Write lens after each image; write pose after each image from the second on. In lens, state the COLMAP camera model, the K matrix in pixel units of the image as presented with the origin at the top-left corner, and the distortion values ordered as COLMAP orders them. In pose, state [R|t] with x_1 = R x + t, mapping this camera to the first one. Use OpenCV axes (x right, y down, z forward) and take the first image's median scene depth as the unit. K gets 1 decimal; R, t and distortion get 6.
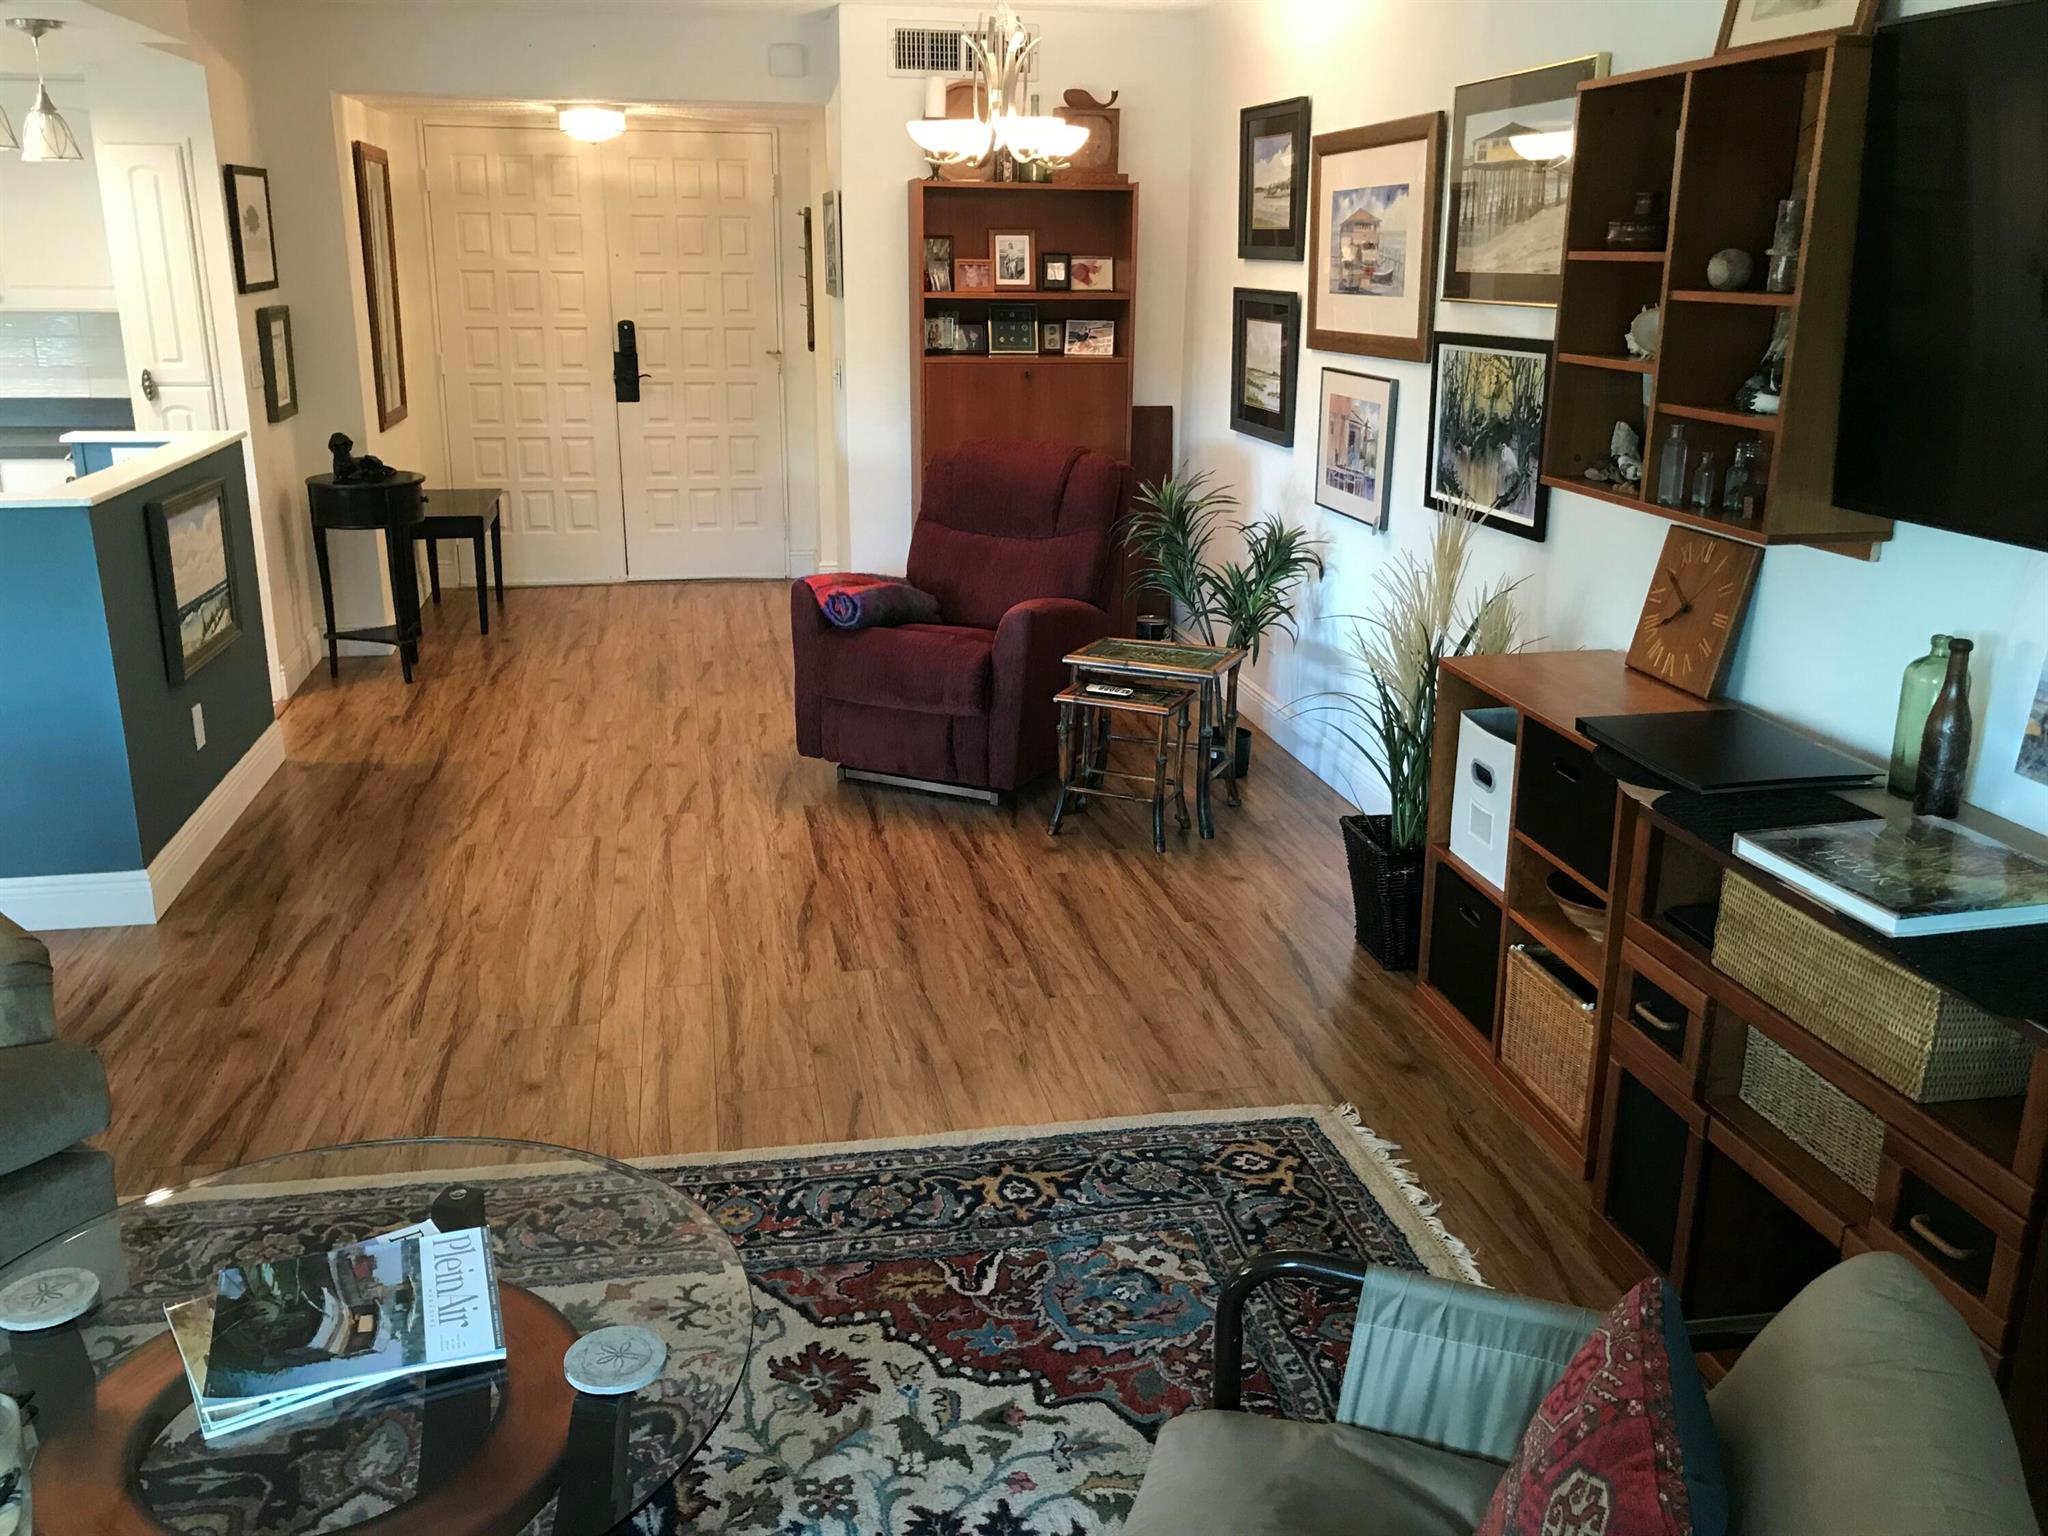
lens RADIAL K [[1676.4, 0, 1003.2], [0, 1676.4, 754.2], [0, 0, 1]] dist [0.043241, -0.053086]
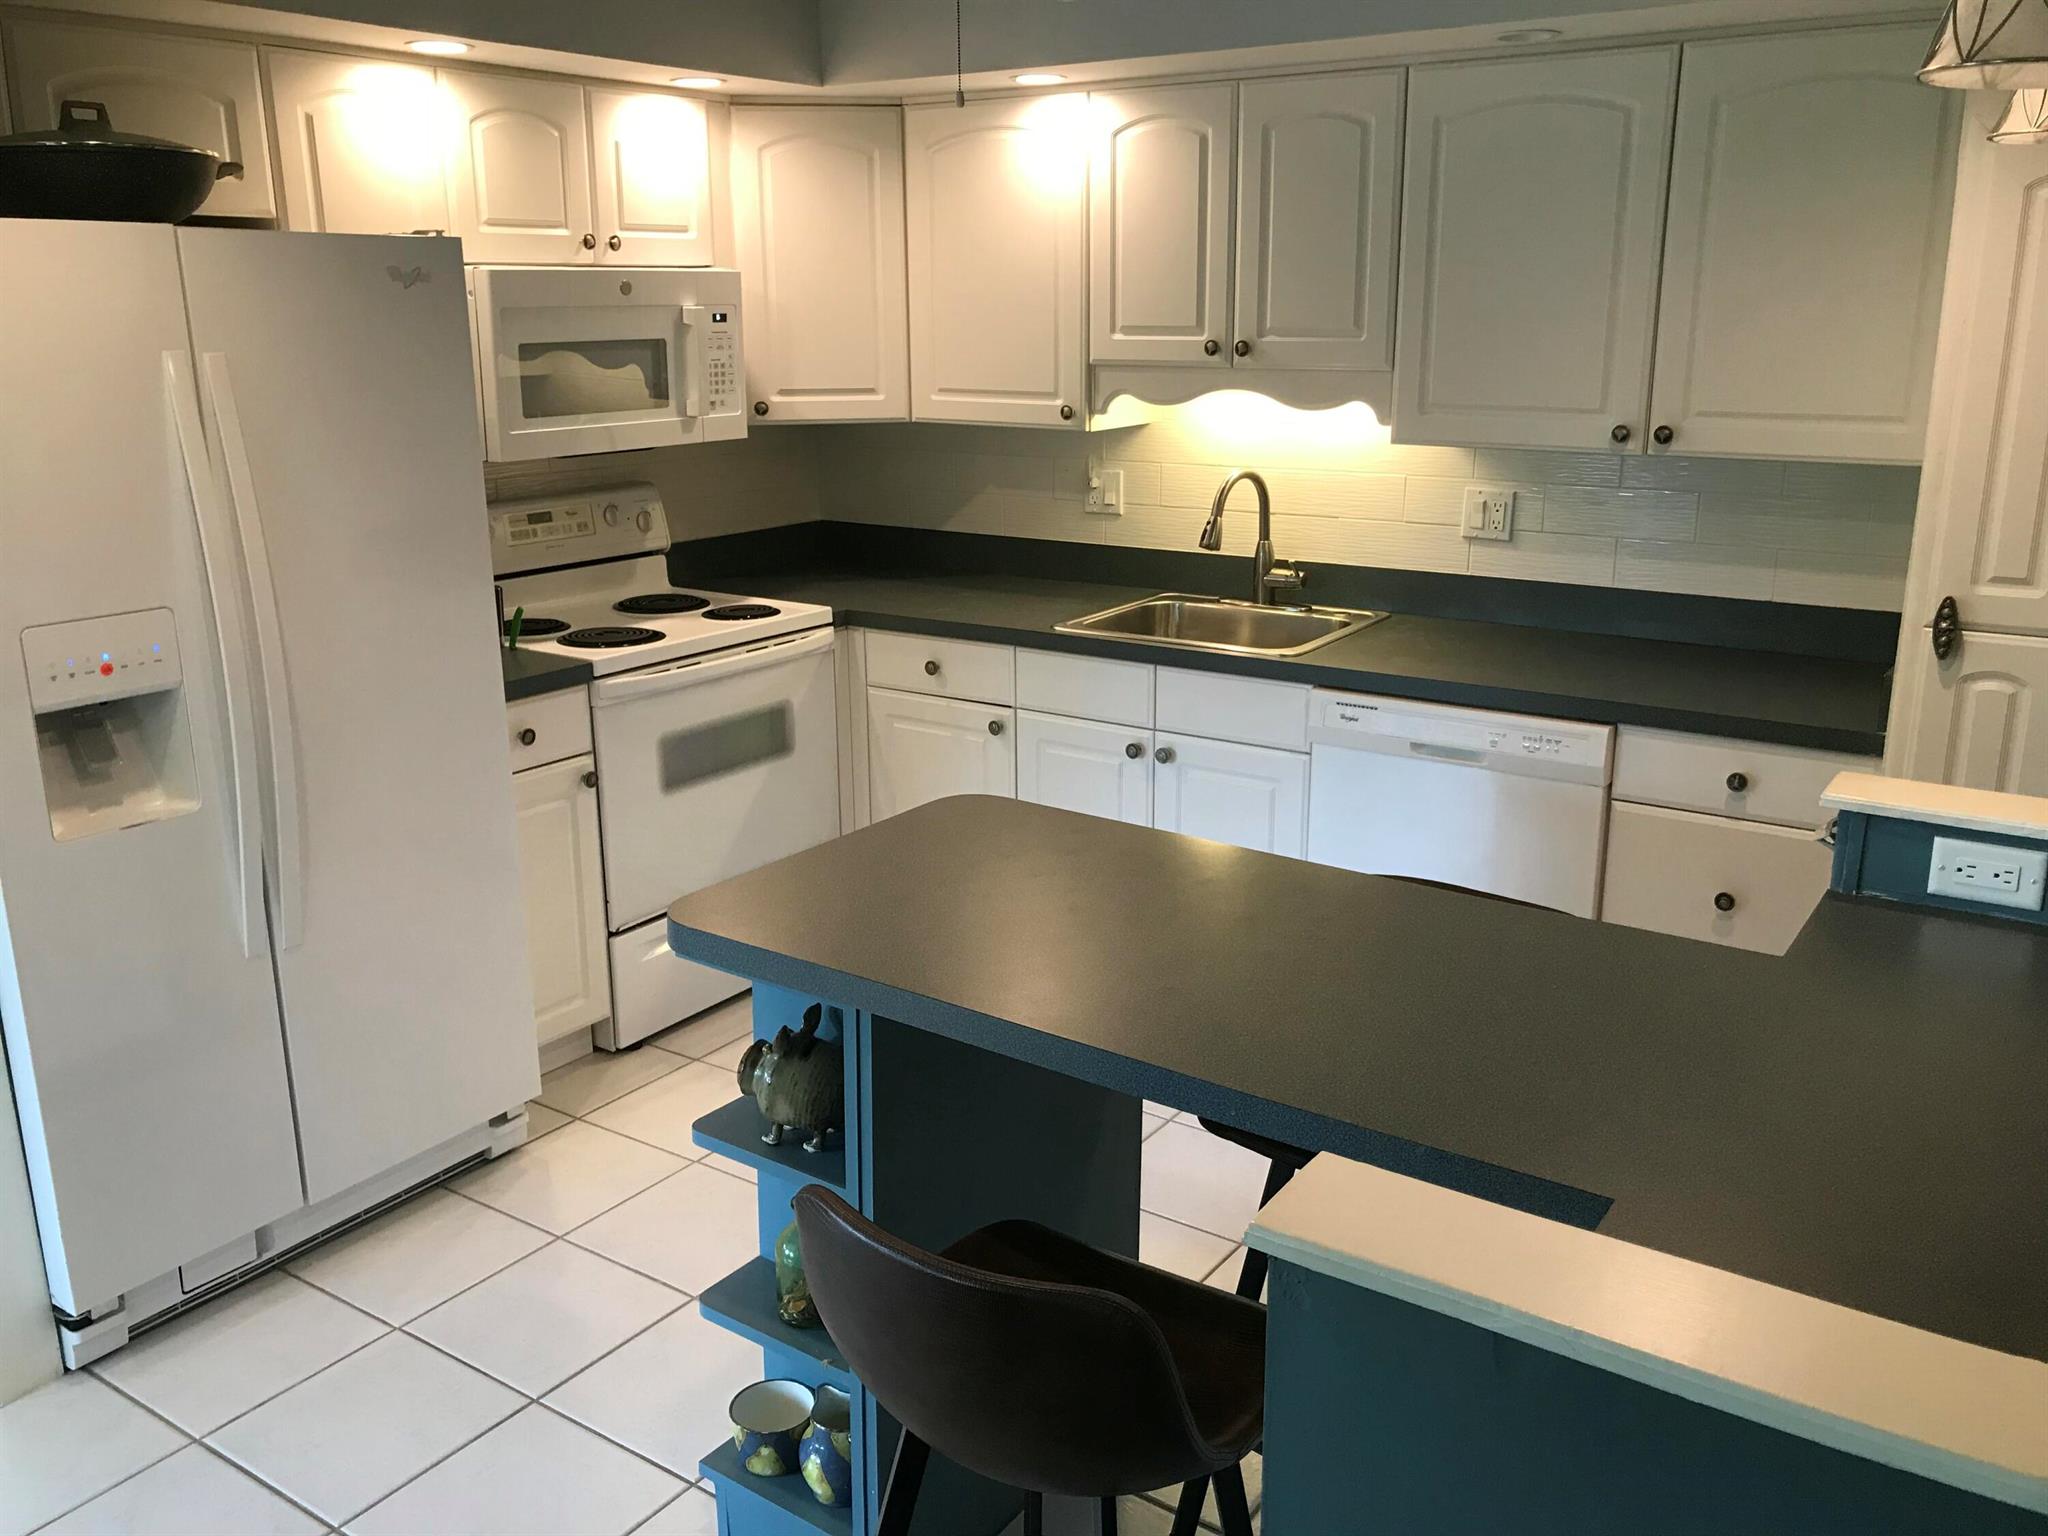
lens RADIAL K [[1676.4, 0, 1027.1], [0, 1676.4, 754.0], [0, 0, 1]] dist [0.043241, -0.053086]
pose [[0.703485, 0.167231, -0.690756, -0.444716], [-0.187710, 0.981130, 0.046361, -0.197701], [0.685474, 0.097048, 0.721601, 0.601501]]
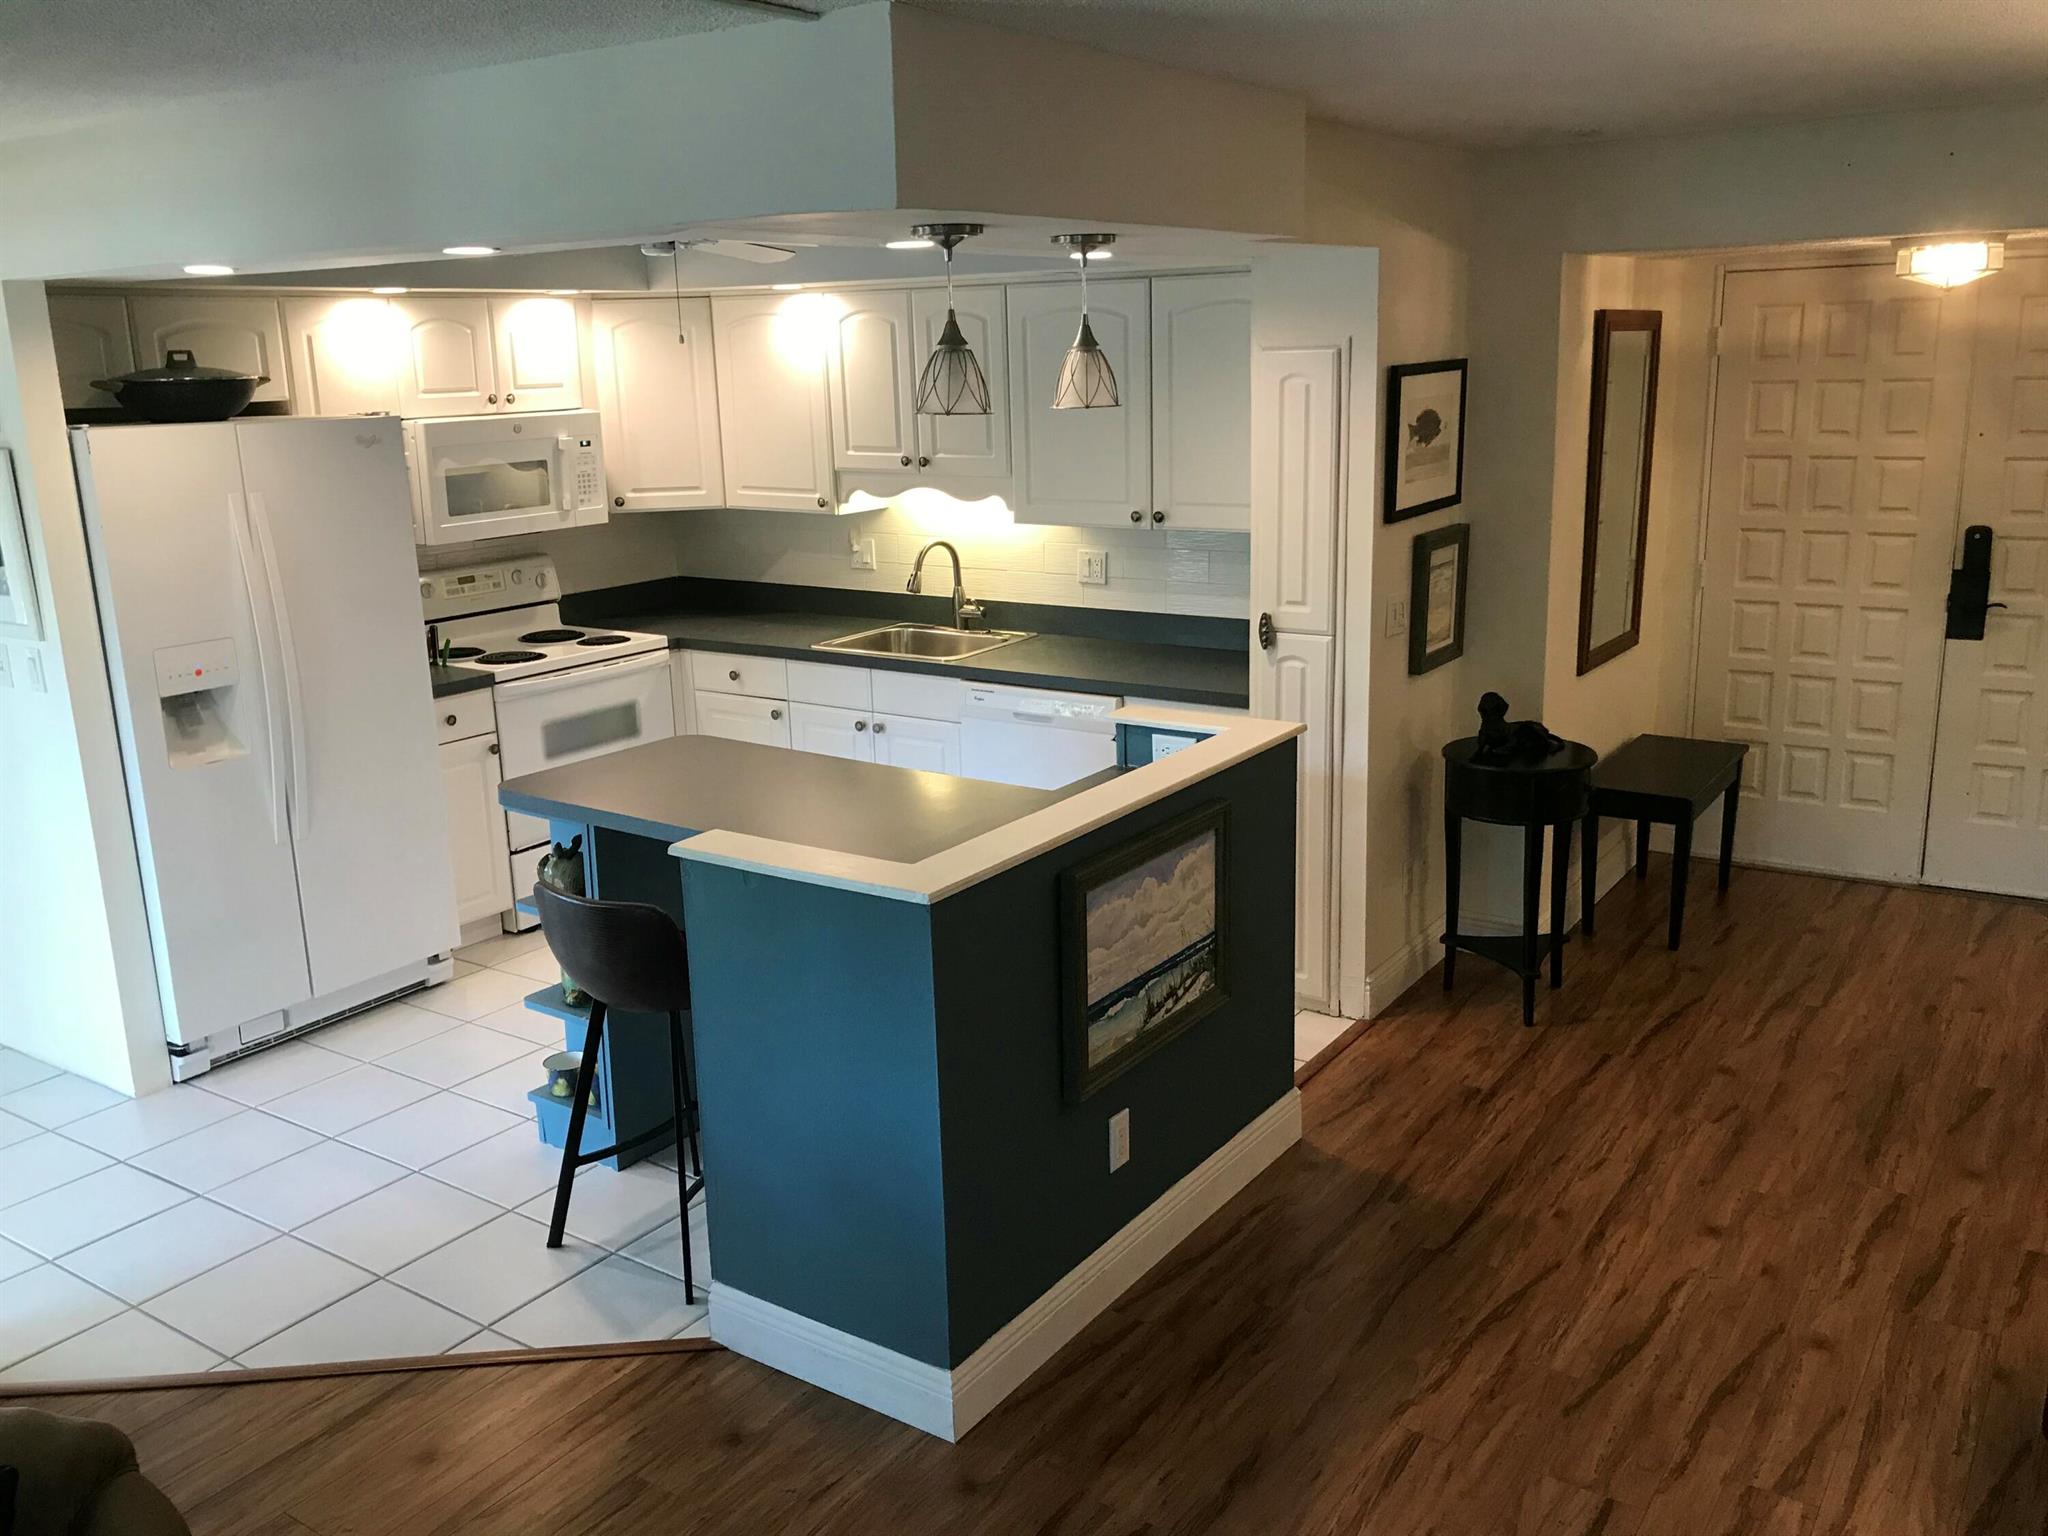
lens RADIAL K [[1676.4, 0, 1026.4], [0, 1676.4, 753.3], [0, 0, 1]] dist [0.043241, -0.053086]
pose [[0.705114, 0.135963, -0.695937, -0.006444], [-0.168938, 0.985395, 0.021348, -0.198975], [0.688676, 0.102518, 0.717786, 0.420108]]
